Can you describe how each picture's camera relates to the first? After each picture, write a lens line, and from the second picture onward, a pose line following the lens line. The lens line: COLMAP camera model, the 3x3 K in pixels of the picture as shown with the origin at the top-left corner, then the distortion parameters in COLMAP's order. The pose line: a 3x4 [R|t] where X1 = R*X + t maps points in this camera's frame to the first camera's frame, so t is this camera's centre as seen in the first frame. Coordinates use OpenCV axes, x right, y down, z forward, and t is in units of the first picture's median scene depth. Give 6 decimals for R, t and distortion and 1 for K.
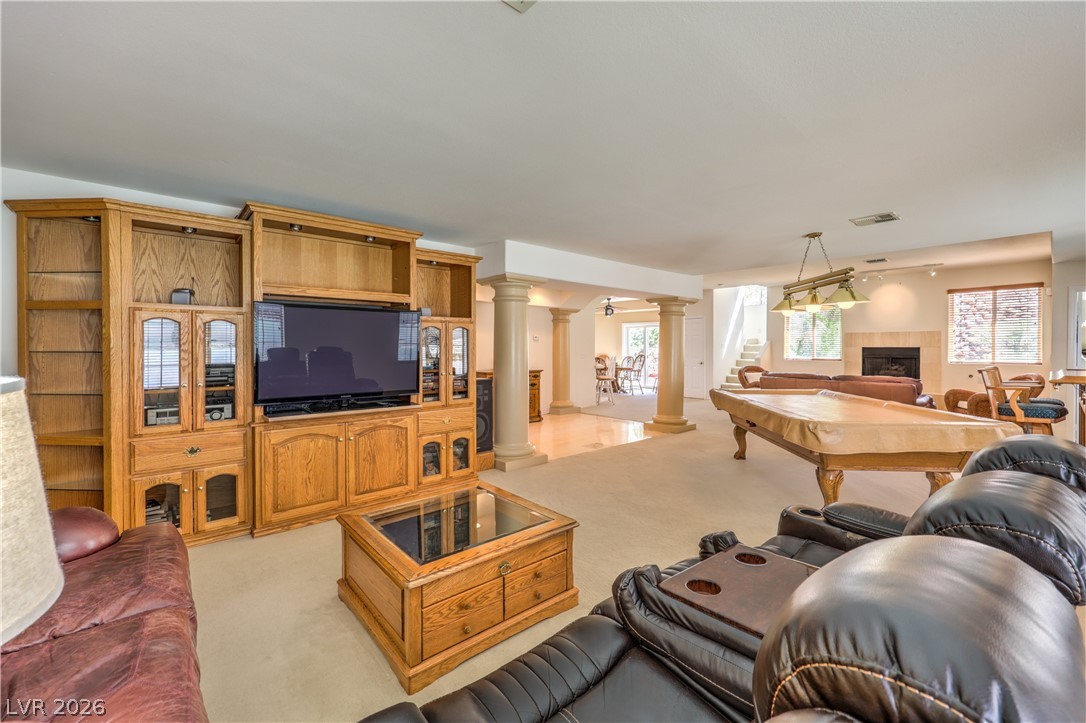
lens RADIAL K [[445.8, 0, 544.3], [0, 445.8, 350.6], [0, 0, 1]] dist [0.016056, -0.000324]
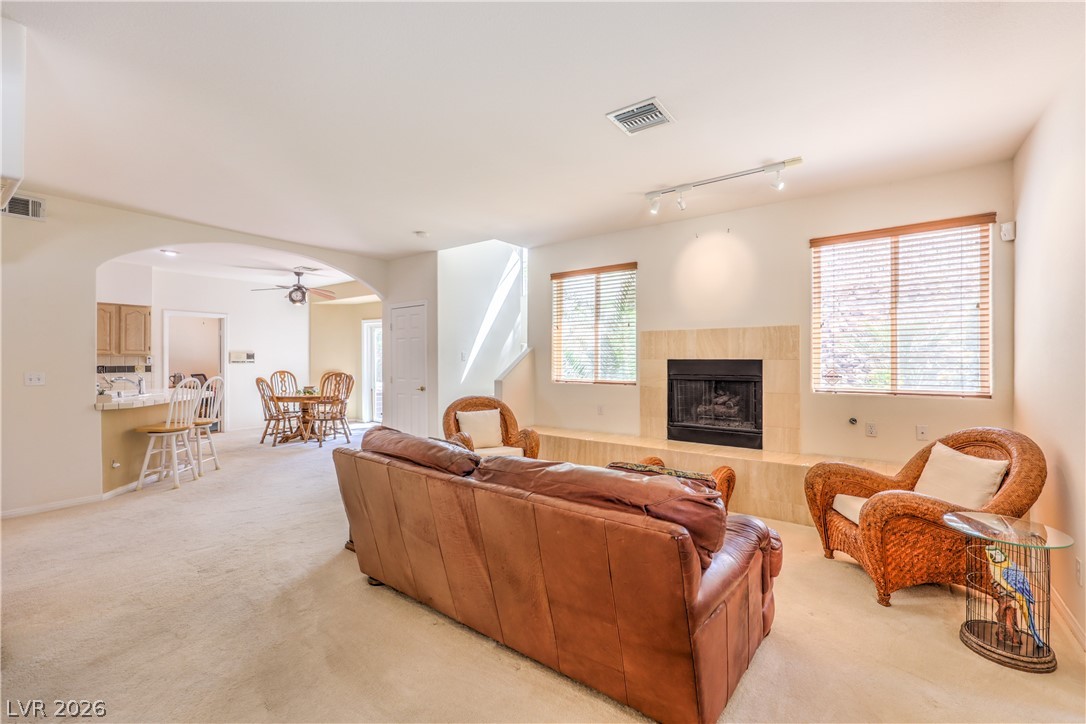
lens RADIAL K [[445.8, 0, 557.5], [0, 445.8, 361.6], [0, 0, 1]] dist [0.016056, -0.000324]
pose [[0.980797, -0.002562, 0.195016, 0.534291], [0.002820, 0.999995, -0.001045, -0.005085], [-0.195013, 0.001575, 0.980799, 0.582877]]
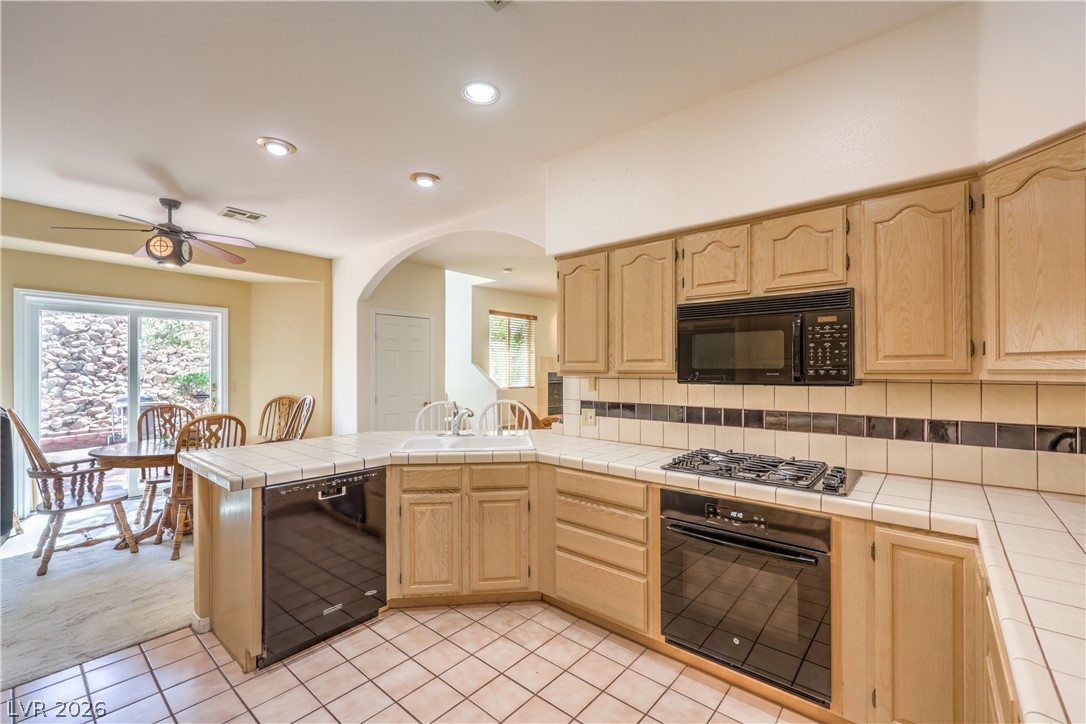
lens RADIAL K [[454.1, 0, 552.3], [0, 454.1, 372.0], [0, 0, 1]] dist [0.002926, 0.001816]
pose [[-0.143275, -0.008151, 0.989649, -0.278493], [0.005385, 0.999945, 0.009015, -0.019169], [-0.989668, 0.006621, -0.143223, 1.253811]]
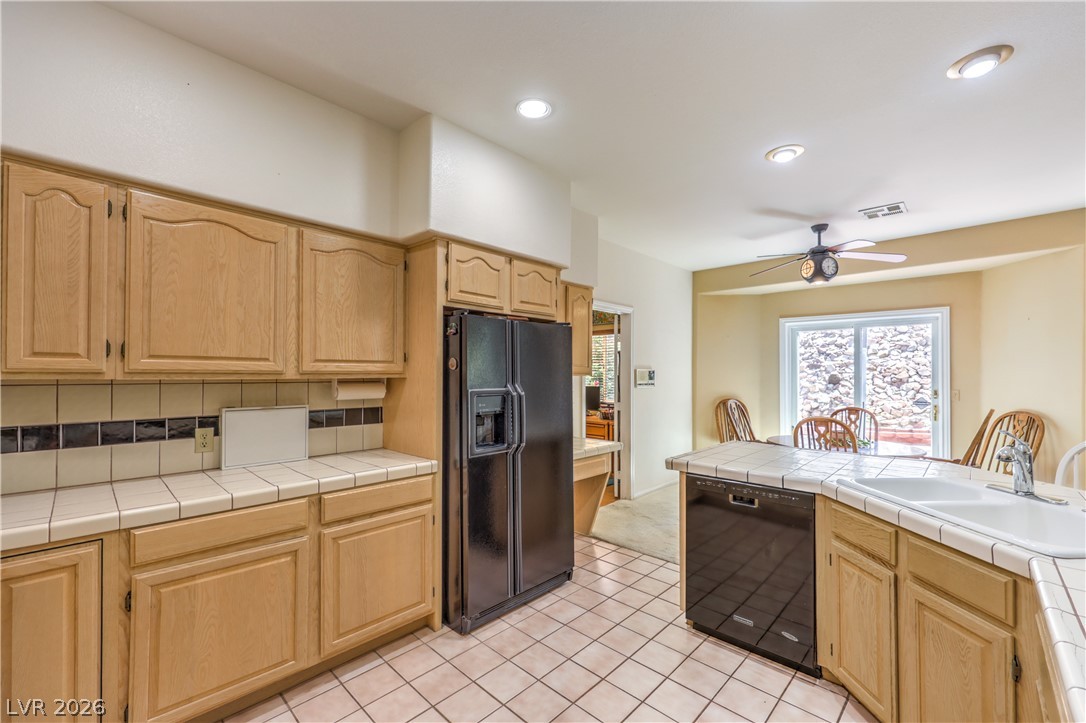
lens RADIAL K [[454.1, 0, 545.4], [0, 454.1, 369.8], [0, 0, 1]] dist [0.002926, 0.001816]
pose [[0.996688, -0.001206, 0.081314, -0.132194], [0.002646, 0.999842, -0.017599, -0.017387], [-0.081280, 0.017756, 0.996533, 1.092947]]
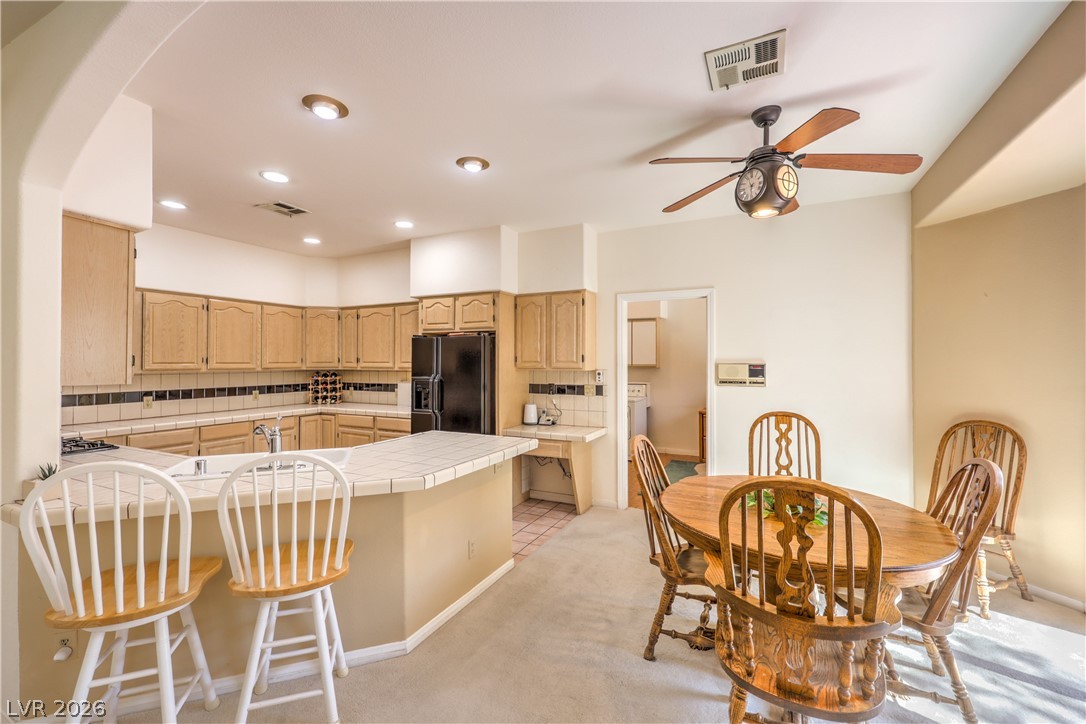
lens RADIAL K [[445.8, 0, 545.7], [0, 445.8, 357.1], [0, 0, 1]] dist [0.016056, -0.000324]
pose [[0.373853, -0.012612, -0.927402, 0.409137], [-0.003857, 0.999878, -0.015152, -0.026805], [0.927480, 0.009241, 0.373758, 1.332013]]
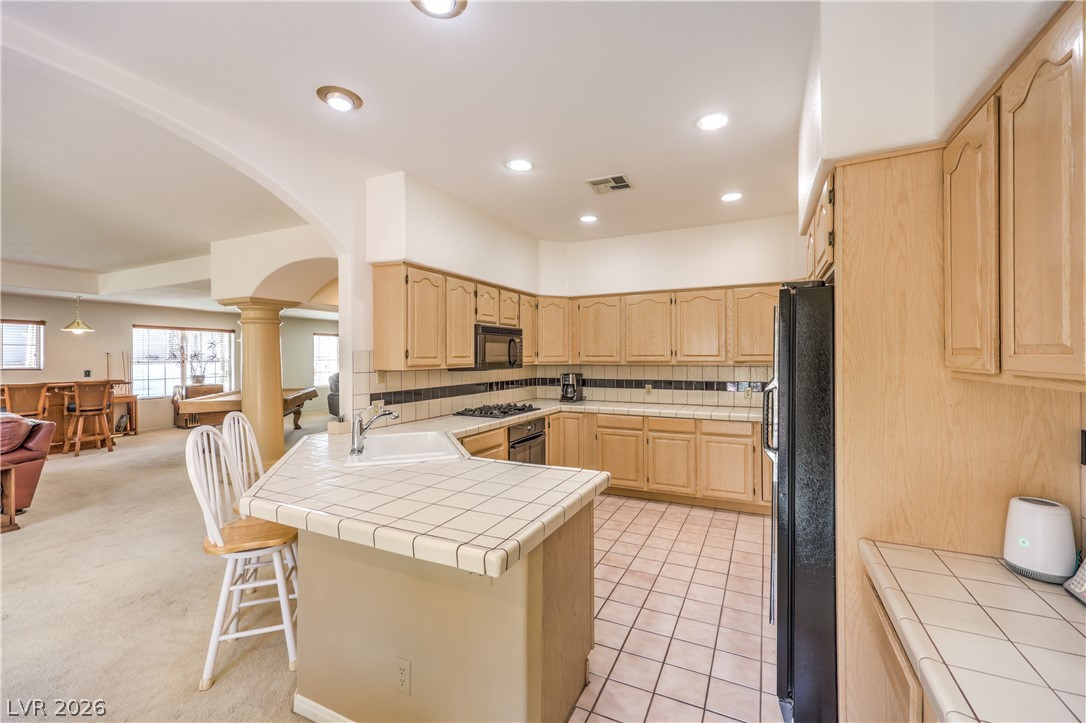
lens RADIAL K [[454.1, 0, 545.4], [0, 454.1, 355.5], [0, 0, 1]] dist [0.002926, 0.001816]
pose [[-0.925961, 0.000906, -0.377618, 0.097099], [-0.000520, 0.999993, 0.003674, -0.026634], [0.377619, 0.003599, -0.925954, 1.594327]]
